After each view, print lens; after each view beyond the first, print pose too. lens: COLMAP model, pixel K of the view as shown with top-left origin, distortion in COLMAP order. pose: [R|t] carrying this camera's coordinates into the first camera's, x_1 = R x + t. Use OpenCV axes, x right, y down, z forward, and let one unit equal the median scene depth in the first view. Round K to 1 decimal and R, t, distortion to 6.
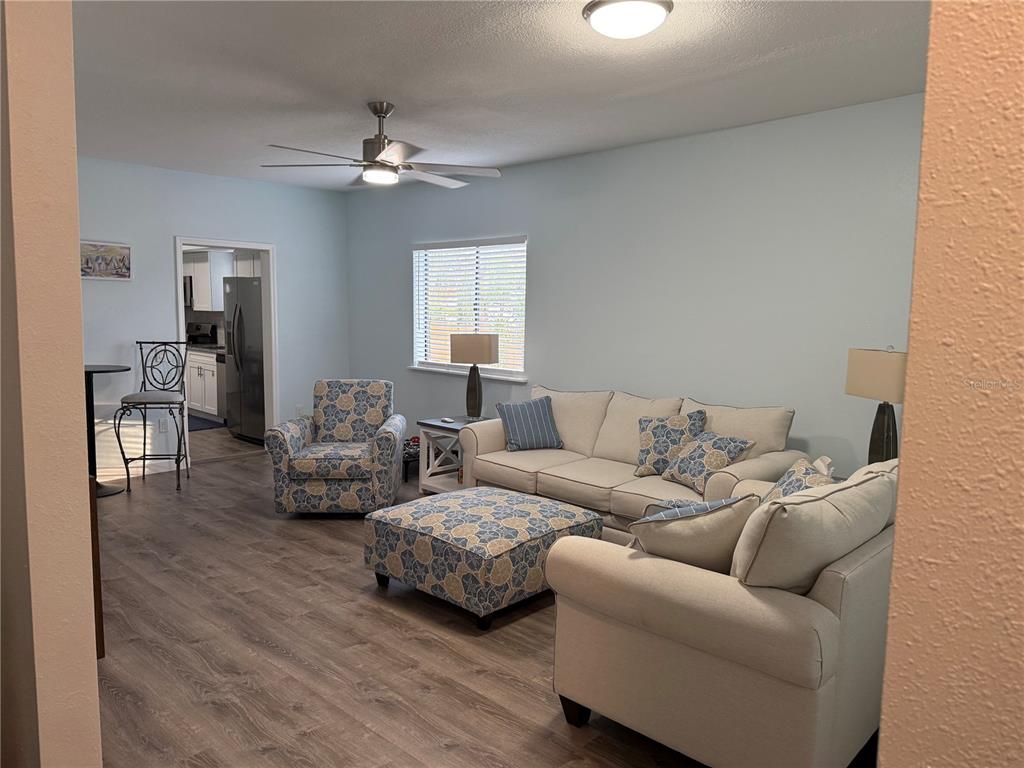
lens RADIAL K [[719.3, 0, 511.0], [0, 719.3, 383.2], [0, 0, 1]] dist [-0.009797, -0.003204]
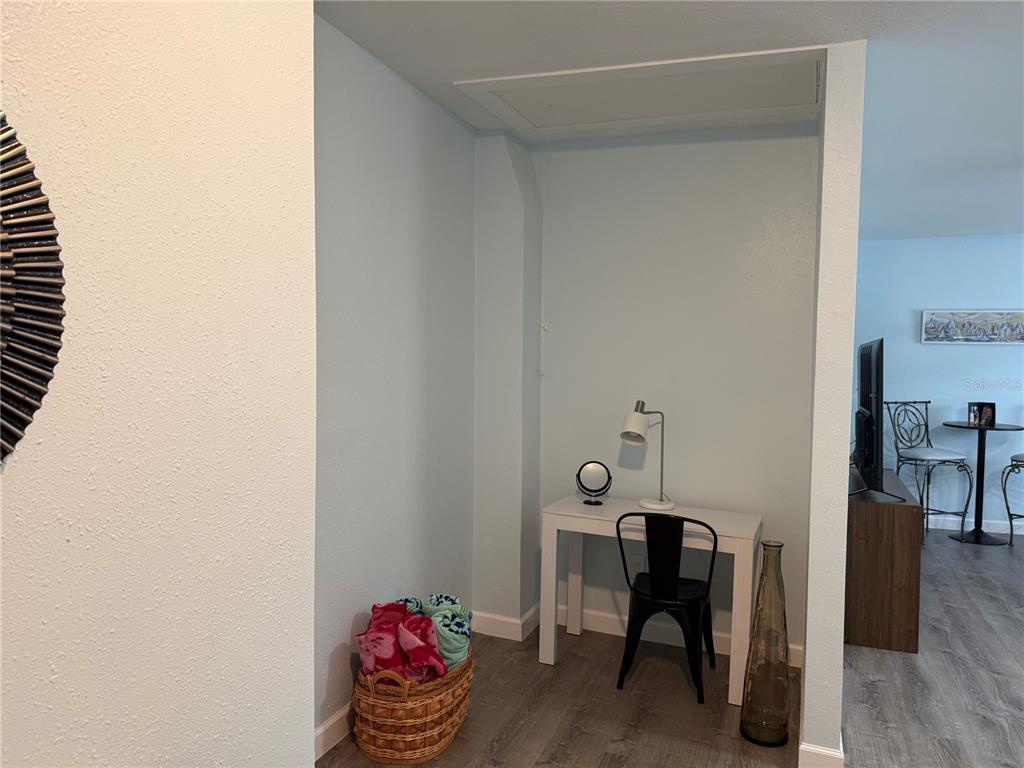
lens RADIAL K [[719.3, 0, 510.7], [0, 719.3, 384.5], [0, 0, 1]] dist [-0.009797, -0.003204]
pose [[0.365540, 0.018889, -0.930604, 0.167935], [-0.091812, 0.995650, -0.015854, 0.000243], [0.926257, 0.091236, 0.365684, -0.080640]]
